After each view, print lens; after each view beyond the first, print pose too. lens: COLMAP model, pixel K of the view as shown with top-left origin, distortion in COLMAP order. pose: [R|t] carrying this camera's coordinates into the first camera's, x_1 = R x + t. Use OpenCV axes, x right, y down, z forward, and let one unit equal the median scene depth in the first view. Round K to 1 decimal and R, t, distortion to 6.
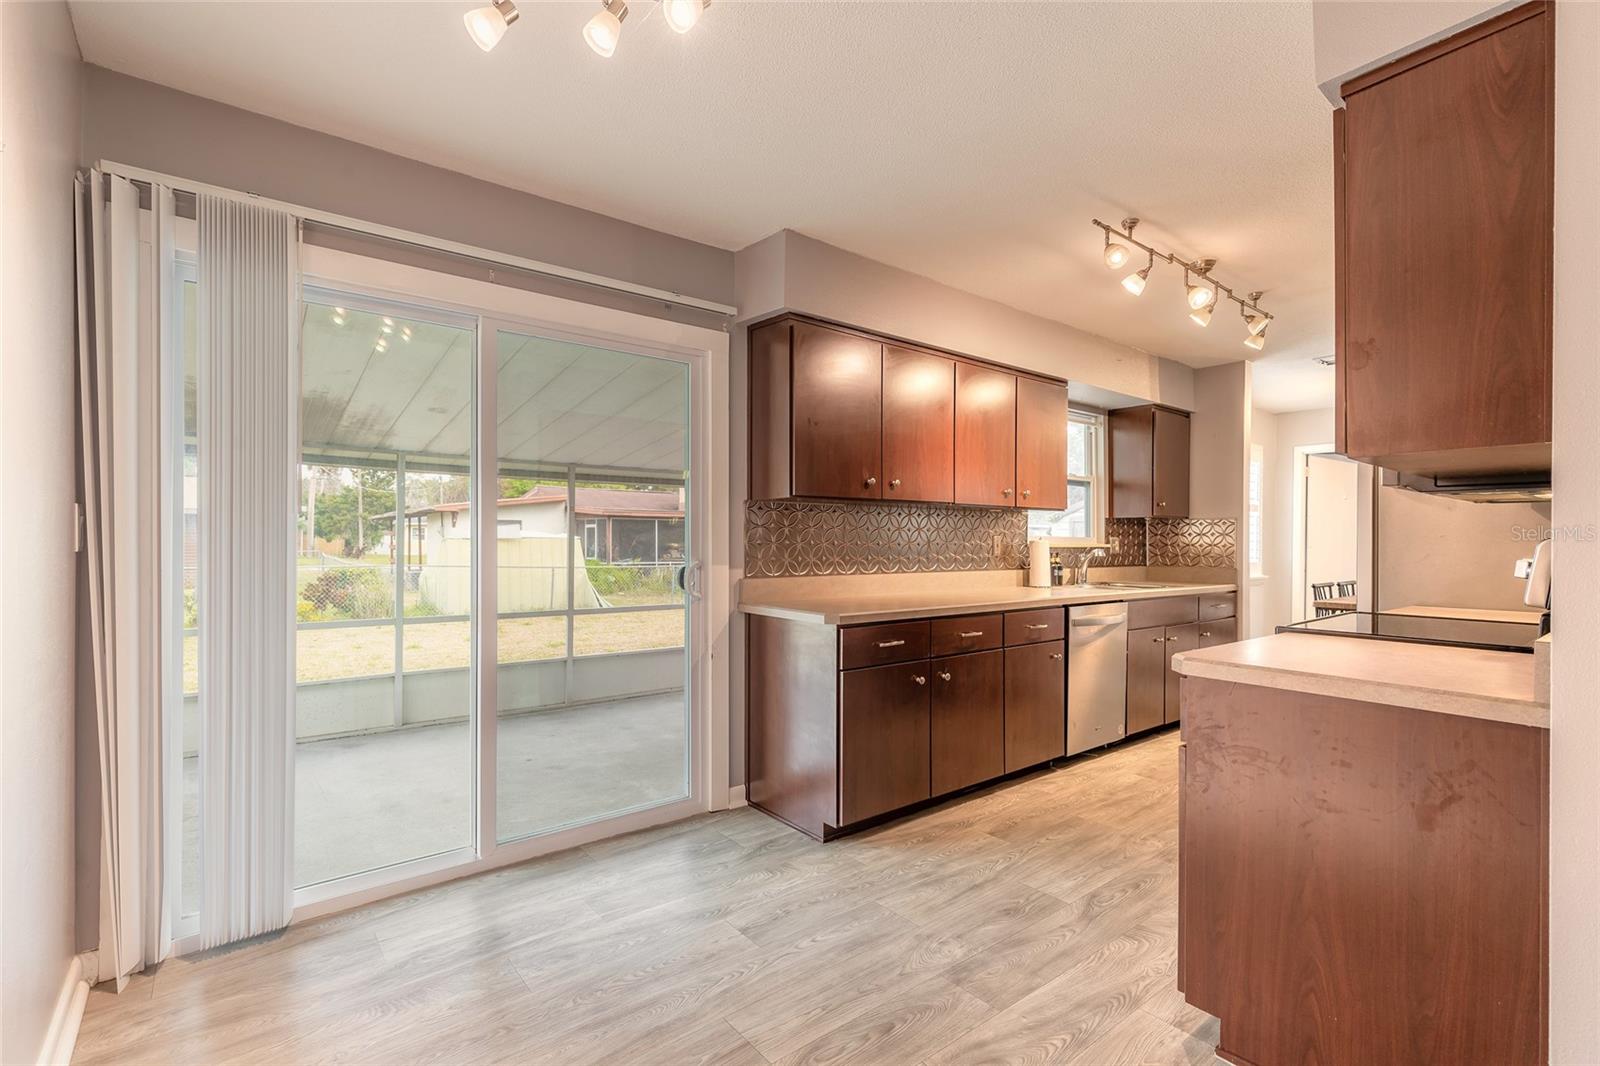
lens RADIAL K [[725.2, 0, 795.2], [0, 725.2, 536.0], [0, 0, 1]] dist [0.004698, 0.001228]
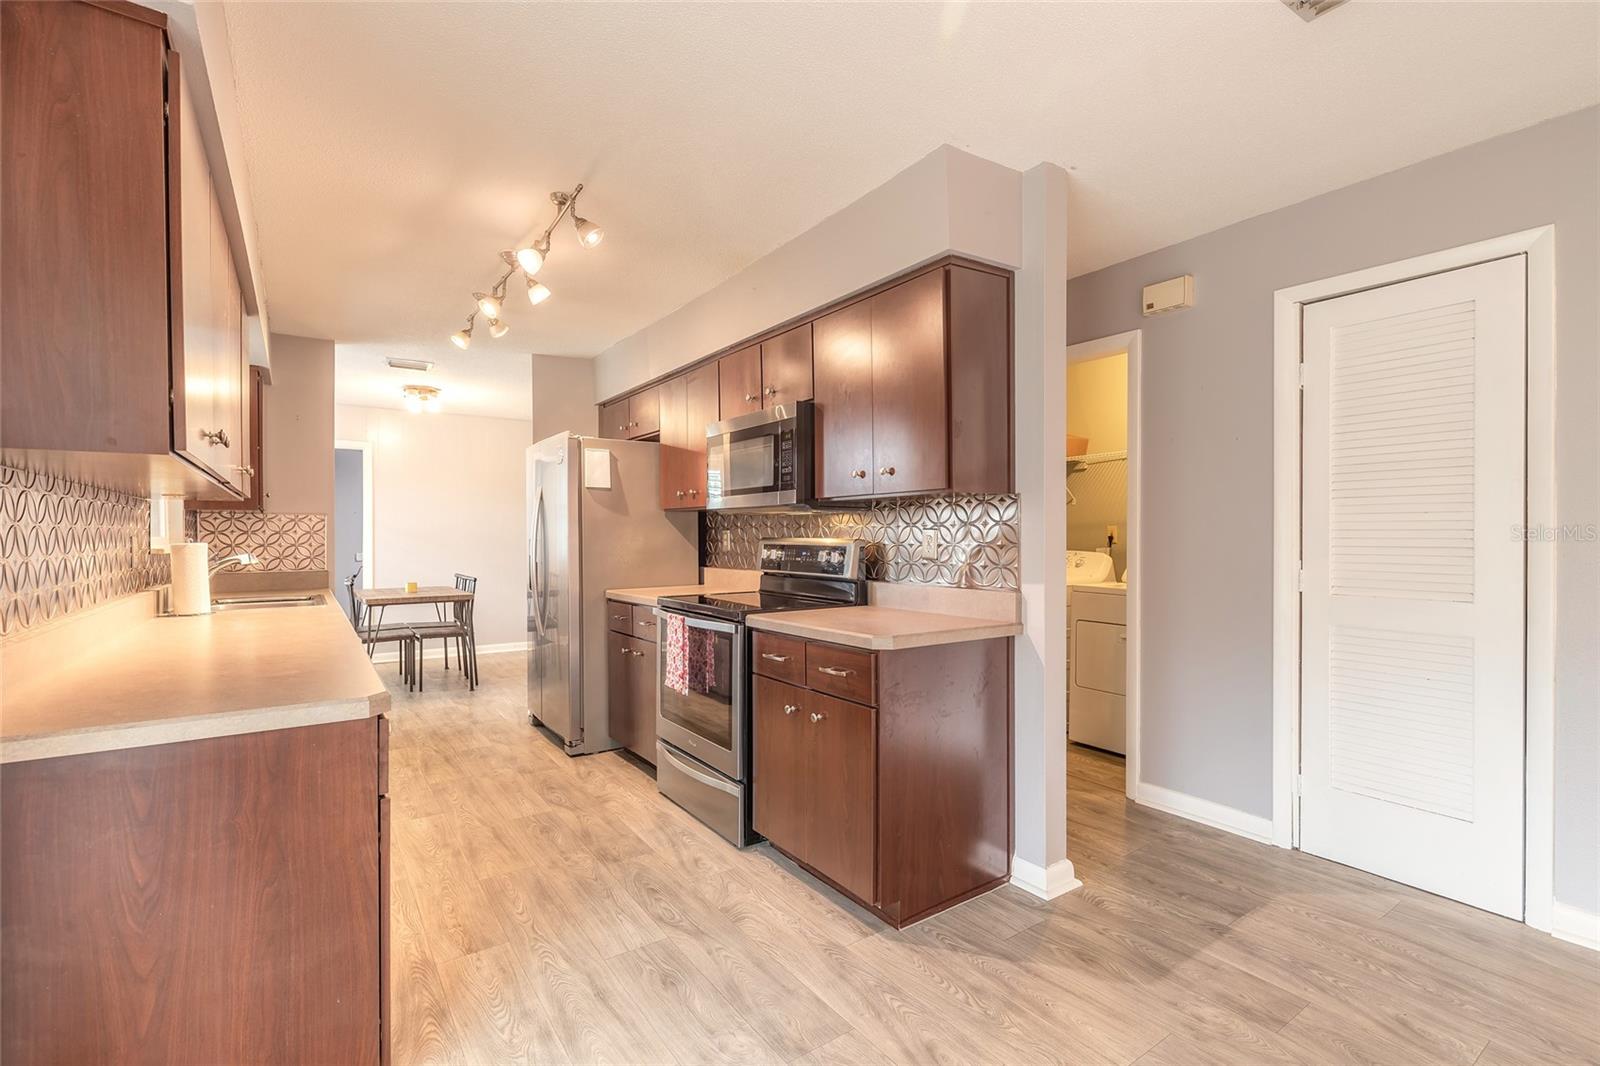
lens RADIAL K [[725.2, 0, 800.5], [0, 725.2, 542.0], [0, 0, 1]] dist [0.004698, 0.001228]
pose [[0.065143, -0.016879, 0.997733, -0.519136], [0.004028, 0.999853, 0.016652, -0.006303], [-0.997868, 0.002935, 0.065201, 0.776709]]
